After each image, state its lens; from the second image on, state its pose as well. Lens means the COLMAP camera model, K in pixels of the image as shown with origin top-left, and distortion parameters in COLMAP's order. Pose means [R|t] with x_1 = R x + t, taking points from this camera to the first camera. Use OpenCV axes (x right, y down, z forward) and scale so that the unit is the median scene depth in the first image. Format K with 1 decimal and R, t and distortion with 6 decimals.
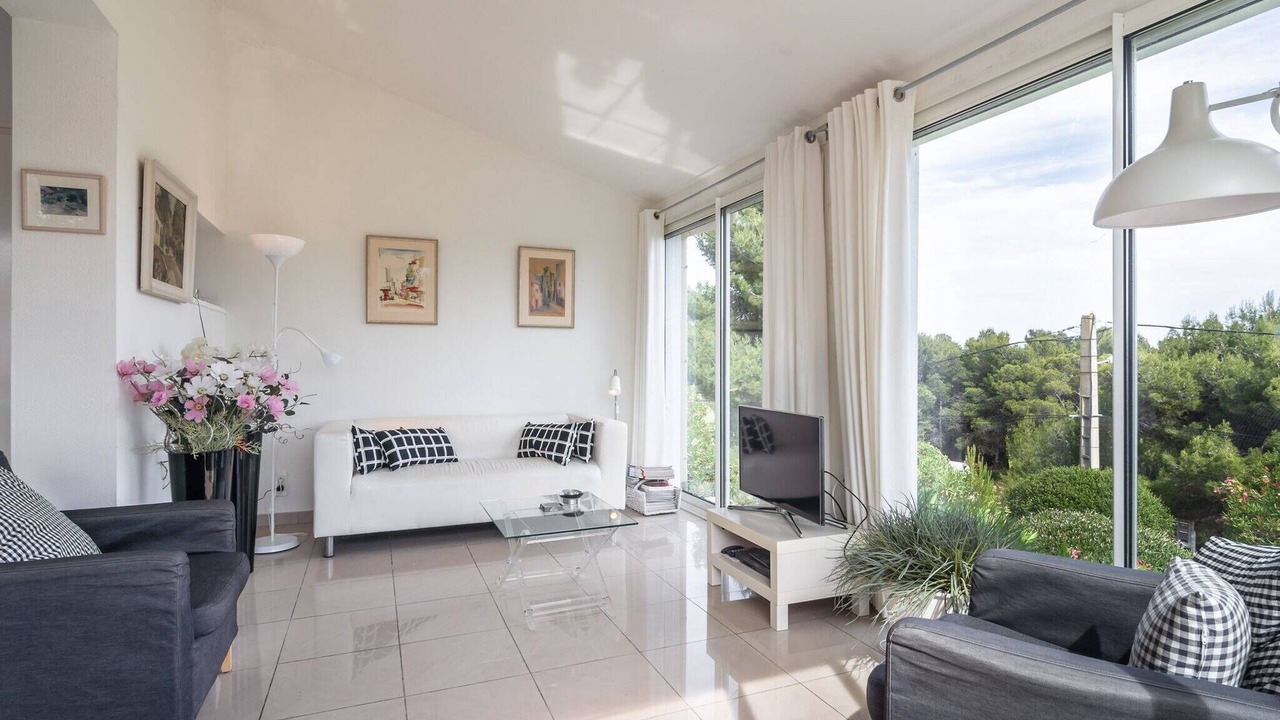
lens RADIAL K [[642.0, 0, 643.6], [0, 642.0, 358.2], [0, 0, 1]] dist [-0.004308, -0.001003]
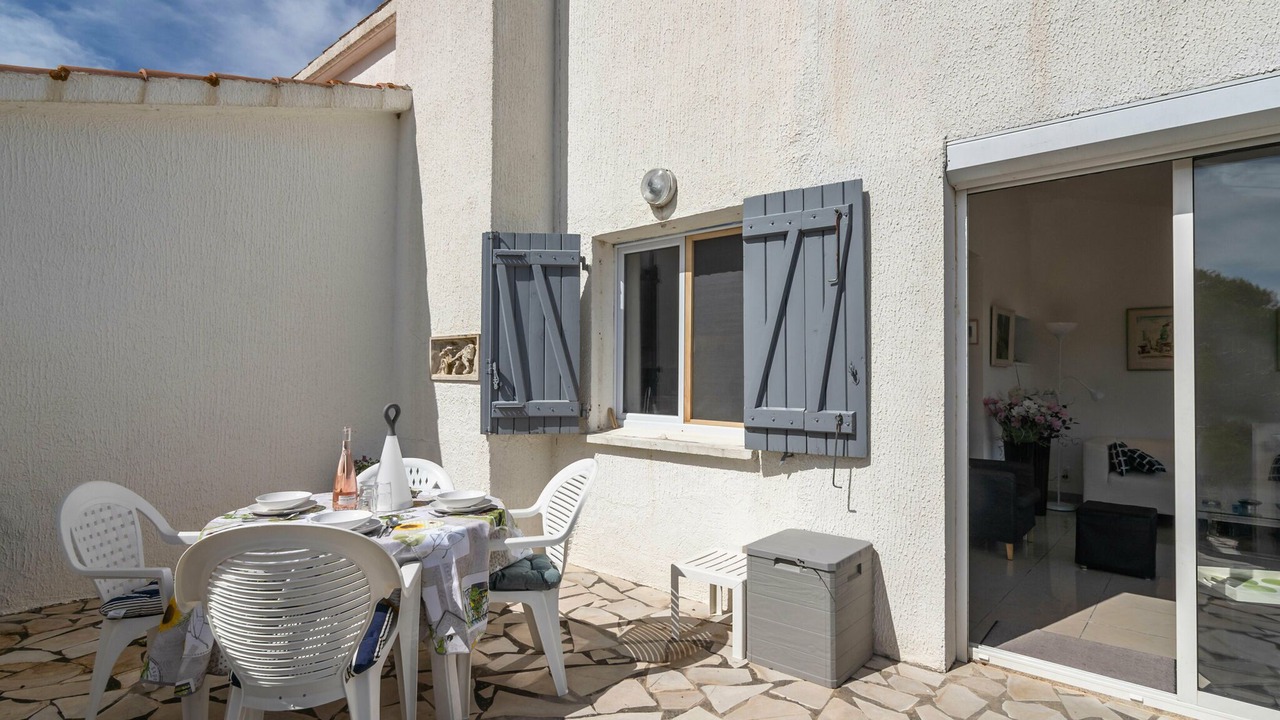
lens RADIAL K [[642.0, 0, 643.2], [0, 642.0, 367.9], [0, 0, 1]] dist [-0.004308, -0.001003]
pose [[0.432546, -0.008715, -0.901570, 0.533786], [-0.006059, 0.999903, -0.012572, -0.050316], [0.901592, 0.010900, 0.432451, -0.808231]]
